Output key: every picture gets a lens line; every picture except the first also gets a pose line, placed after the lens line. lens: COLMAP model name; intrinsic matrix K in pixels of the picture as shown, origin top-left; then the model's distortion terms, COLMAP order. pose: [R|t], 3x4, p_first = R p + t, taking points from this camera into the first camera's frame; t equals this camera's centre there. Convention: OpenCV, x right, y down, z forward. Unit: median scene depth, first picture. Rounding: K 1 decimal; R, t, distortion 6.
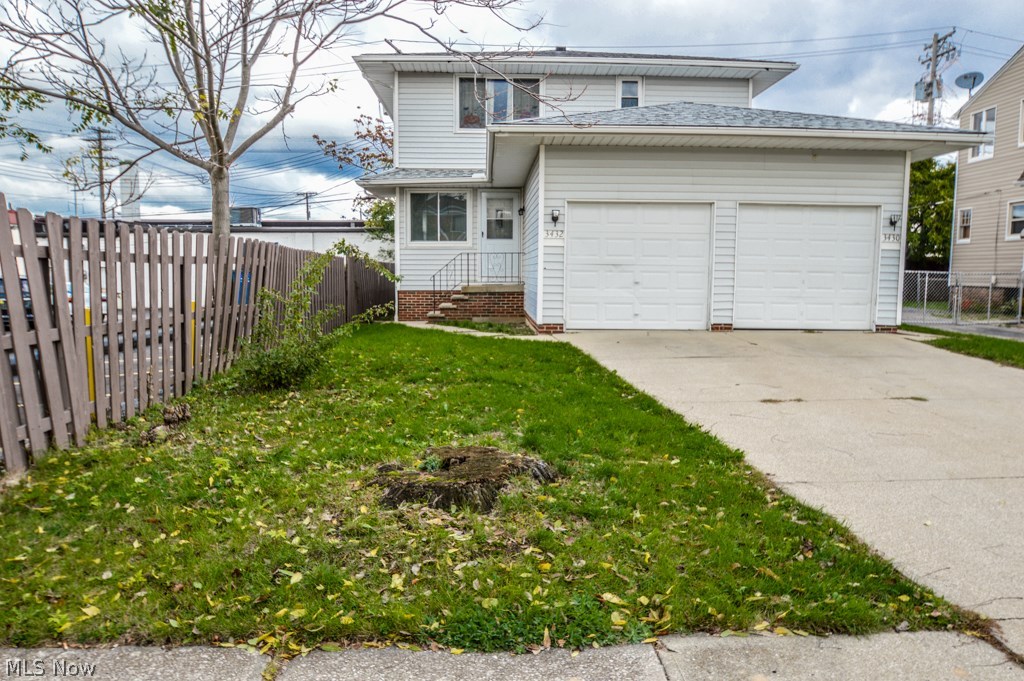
lens RADIAL K [[744.0, 0, 512.0], [0, 744.0, 340.5], [0, 0, 1]] dist [-0.001374, 0.000250]
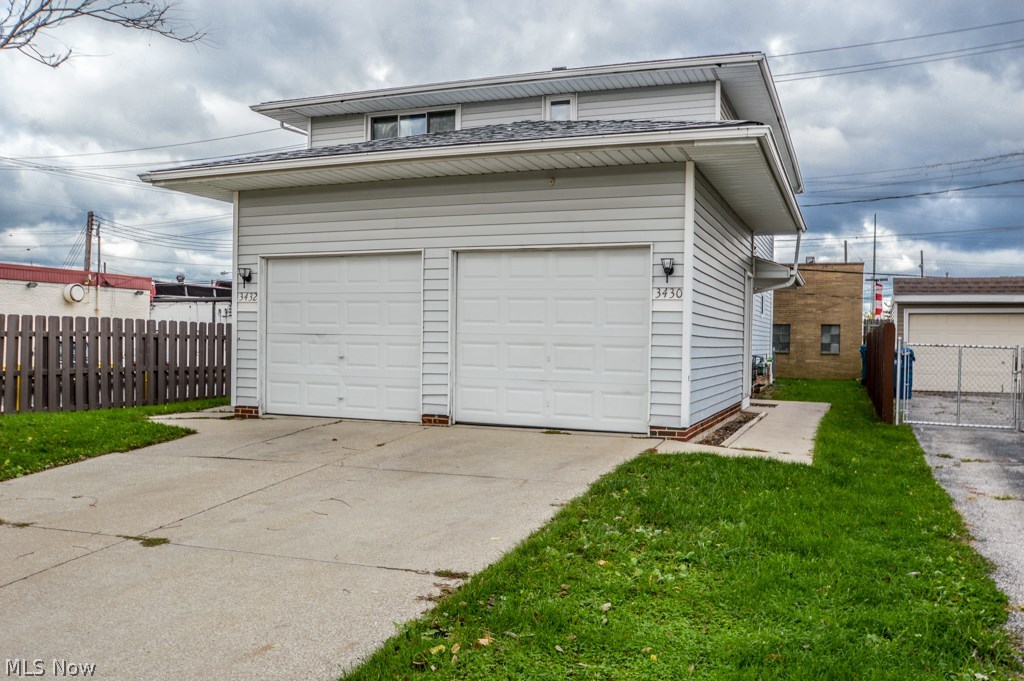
lens RADIAL K [[837.2, 0, 512.0], [0, 837.2, 340.5], [0, 0, 1]] dist [-0.007908, -0.001322]
pose [[0.912469, 0.003198, -0.409134, 0.685556], [-0.039430, 0.996002, -0.080153, -0.032308], [0.407242, 0.089269, 0.908947, 0.278584]]
